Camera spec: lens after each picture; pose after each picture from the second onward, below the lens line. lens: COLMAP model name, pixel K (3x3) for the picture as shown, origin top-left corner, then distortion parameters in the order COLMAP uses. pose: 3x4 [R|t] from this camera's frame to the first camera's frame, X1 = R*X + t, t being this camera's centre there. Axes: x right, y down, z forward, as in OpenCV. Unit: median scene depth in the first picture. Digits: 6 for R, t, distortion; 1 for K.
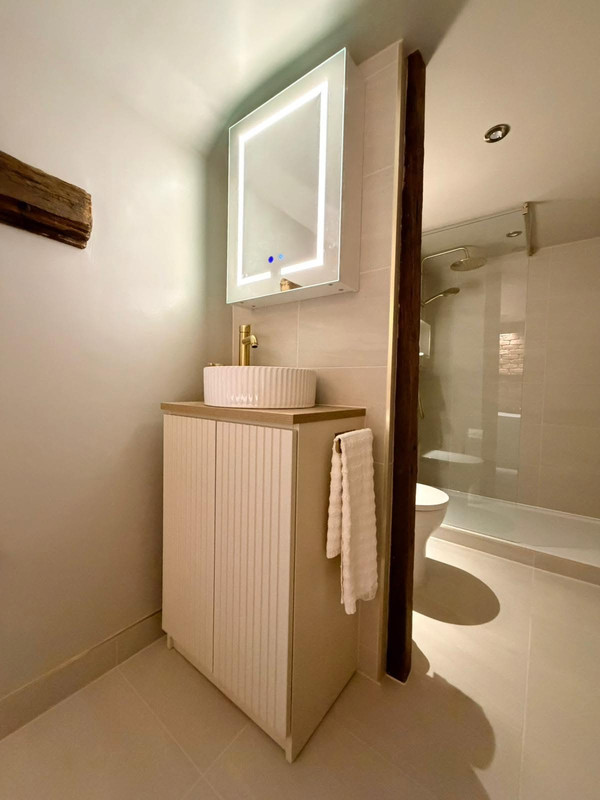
lens RADIAL K [[320.4, 0, 296.9], [0, 320.4, 396.9], [0, 0, 1]] dist [0.008906, -0.004293]
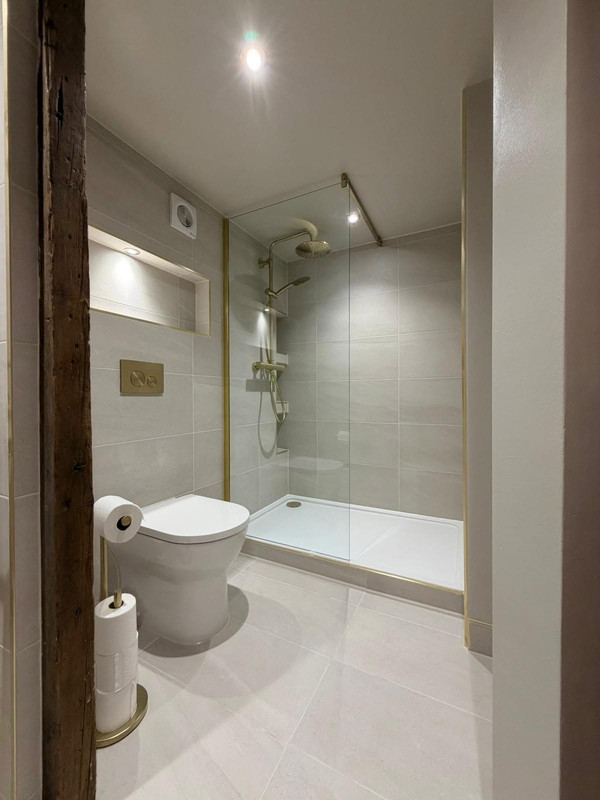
lens RADIAL K [[320.4, 0, 299.7], [0, 320.4, 400.0], [0, 0, 1]] dist [0.008906, -0.004293]
pose [[0.983980, -0.029932, 0.175749, 0.688166], [0.032088, 0.999440, -0.009442, 0.039973], [-0.175368, 0.014930, 0.984390, 0.267965]]
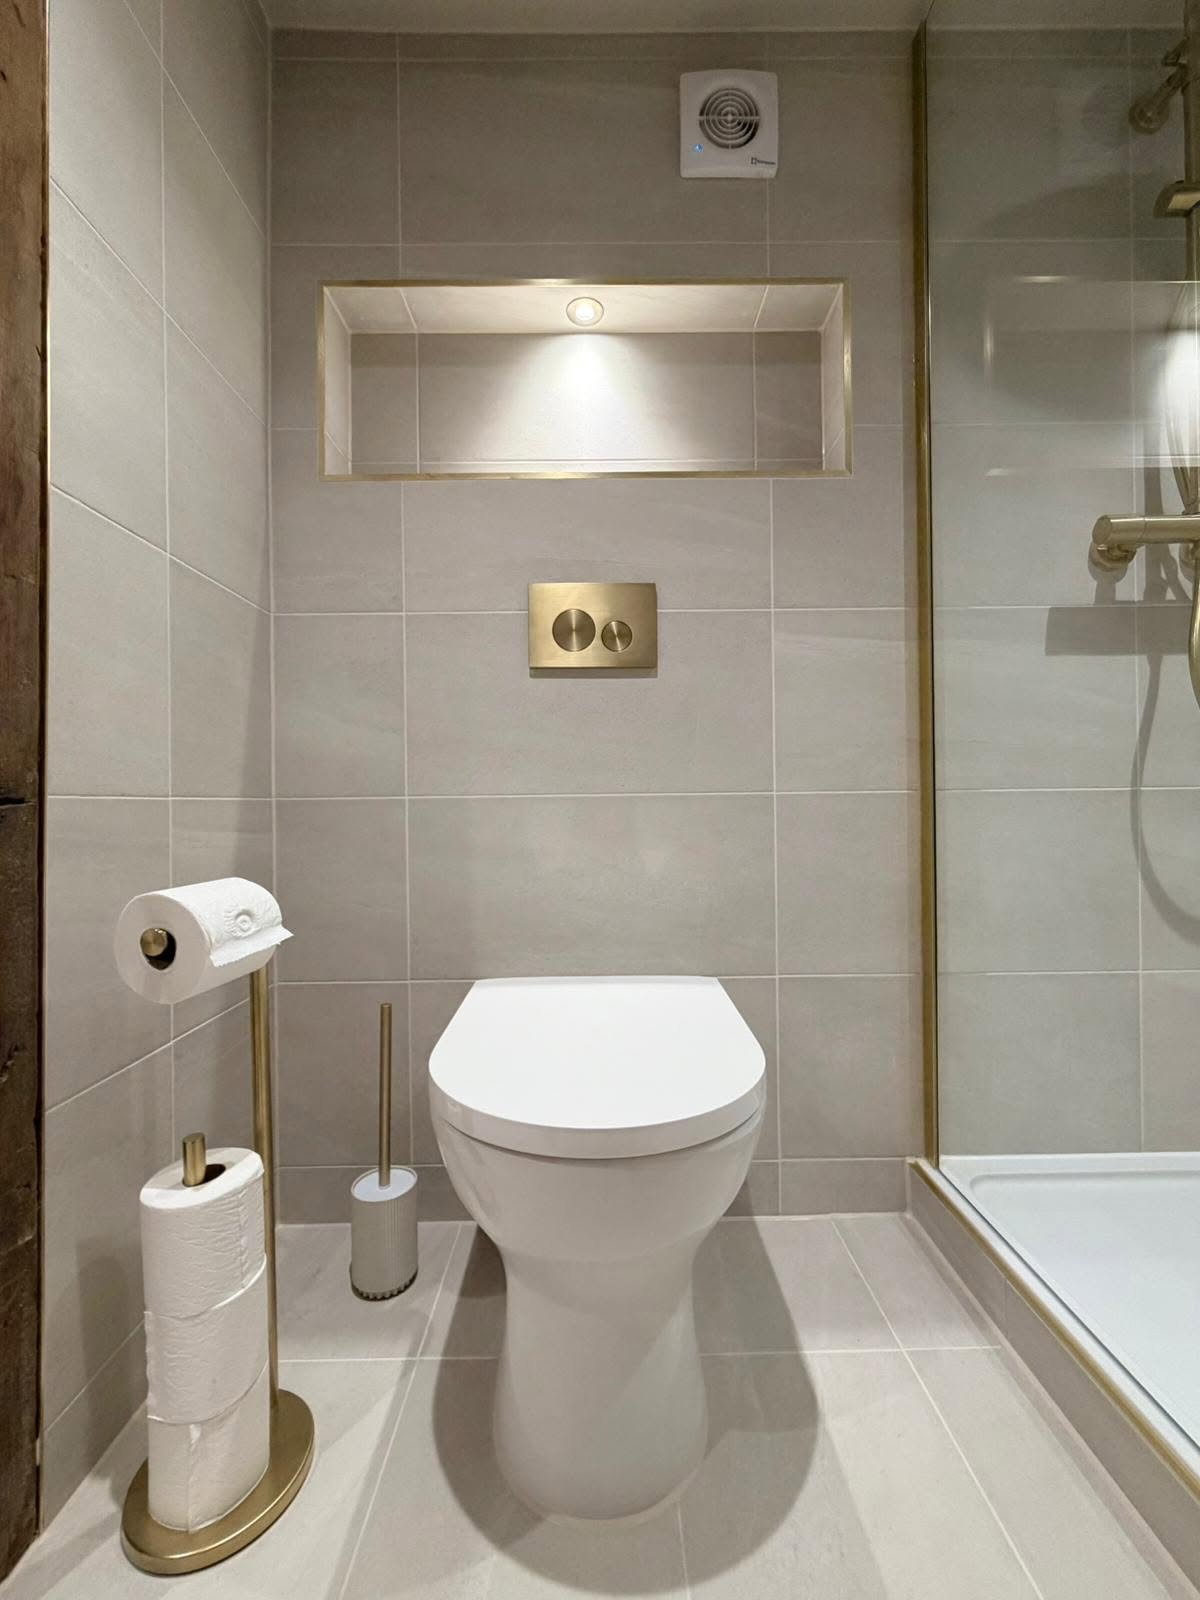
lens RADIAL K [[640.8, 0, 599.2], [0, 640.8, 799.8], [0, 0, 1]] dist [0.008906, -0.004293]
pose [[0.610835, -0.032484, -0.791091, 1.074976], [0.006122, 0.999322, -0.036308, 0.219602], [0.791734, 0.017335, 0.610620, 1.109880]]
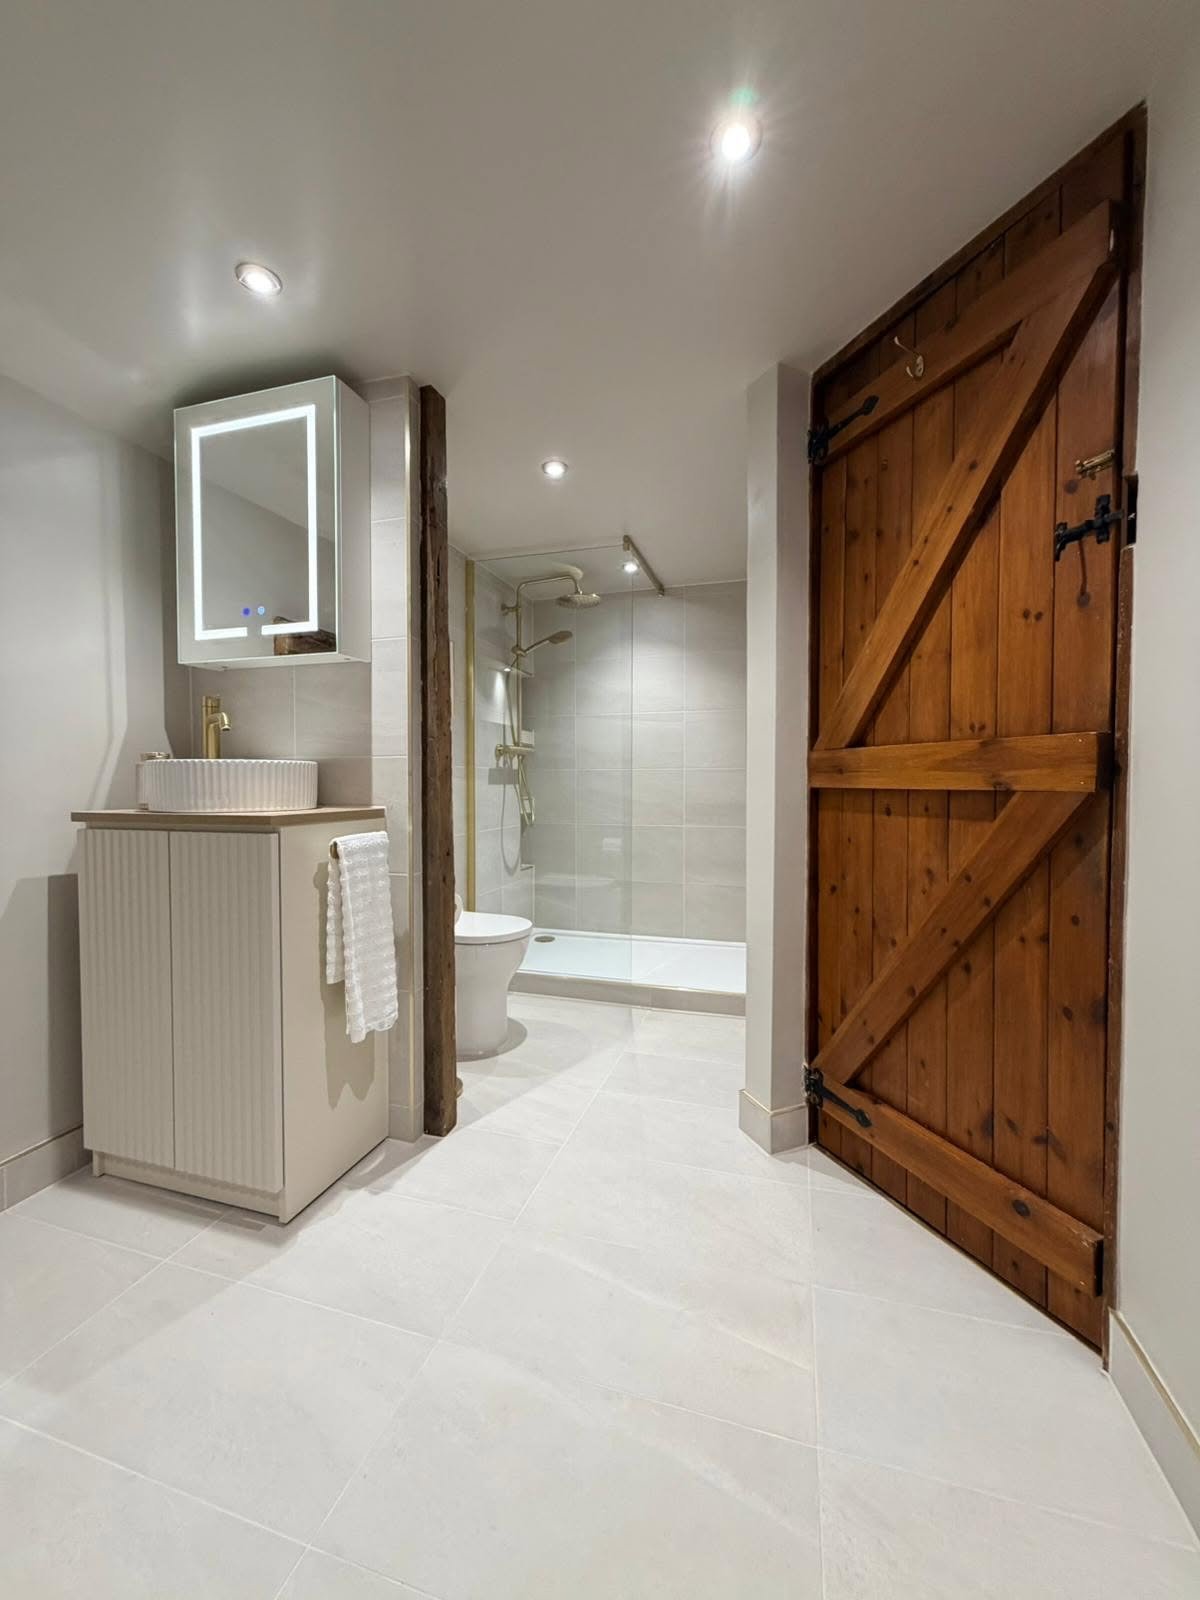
lens RADIAL K [[640.8, 0, 597.1], [0, 640.8, 798.3], [0, 0, 1]] dist [0.008906, -0.004293]
pose [[0.938078, -0.031482, 0.344991, 0.155919], [0.030776, 0.999498, 0.007524, 0.014690], [-0.345055, 0.003559, 0.938576, -0.683106]]
